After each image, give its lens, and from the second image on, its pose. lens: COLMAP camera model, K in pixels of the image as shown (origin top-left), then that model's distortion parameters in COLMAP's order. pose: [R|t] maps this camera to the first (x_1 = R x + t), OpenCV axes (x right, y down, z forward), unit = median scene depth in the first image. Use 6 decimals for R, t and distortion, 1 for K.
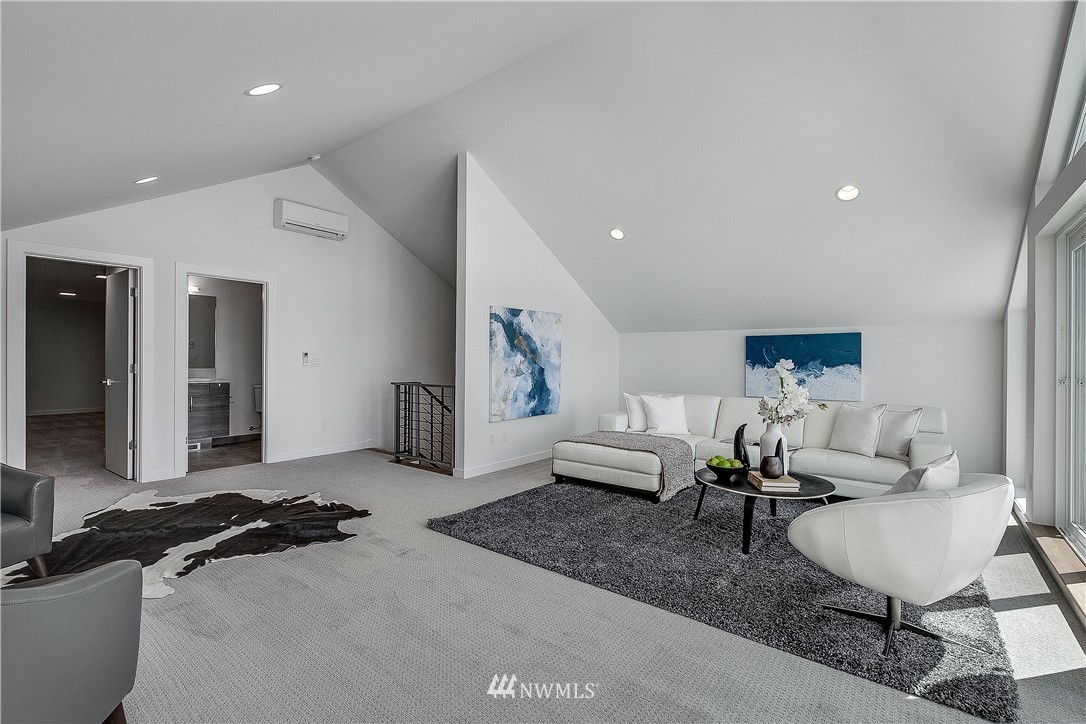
lens RADIAL K [[497.7, 0, 544.3], [0, 497.7, 364.7], [0, 0, 1]] dist [0.000877, 0.000433]
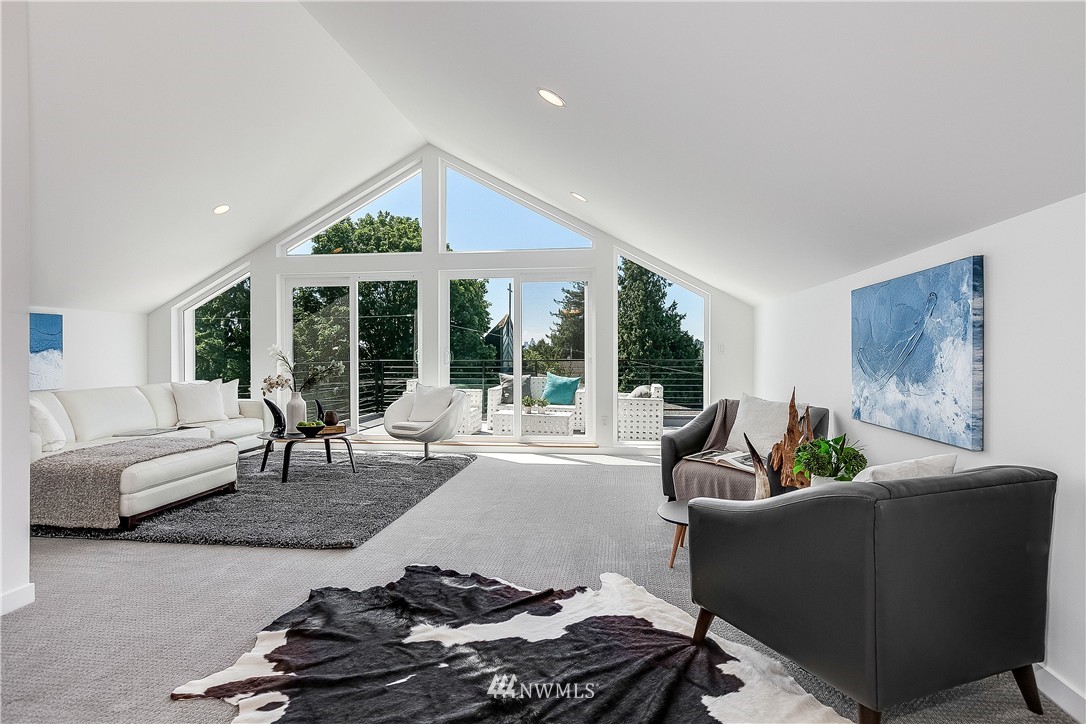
lens RADIAL K [[497.7, 0, 545.2], [0, 497.7, 354.7], [0, 0, 1]] dist [0.000877, 0.000433]
pose [[-0.477954, -0.016522, 0.878229, -0.956810], [-0.001545, 0.999837, 0.017968, -0.013236], [-0.878384, 0.007231, -0.477902, 0.959657]]
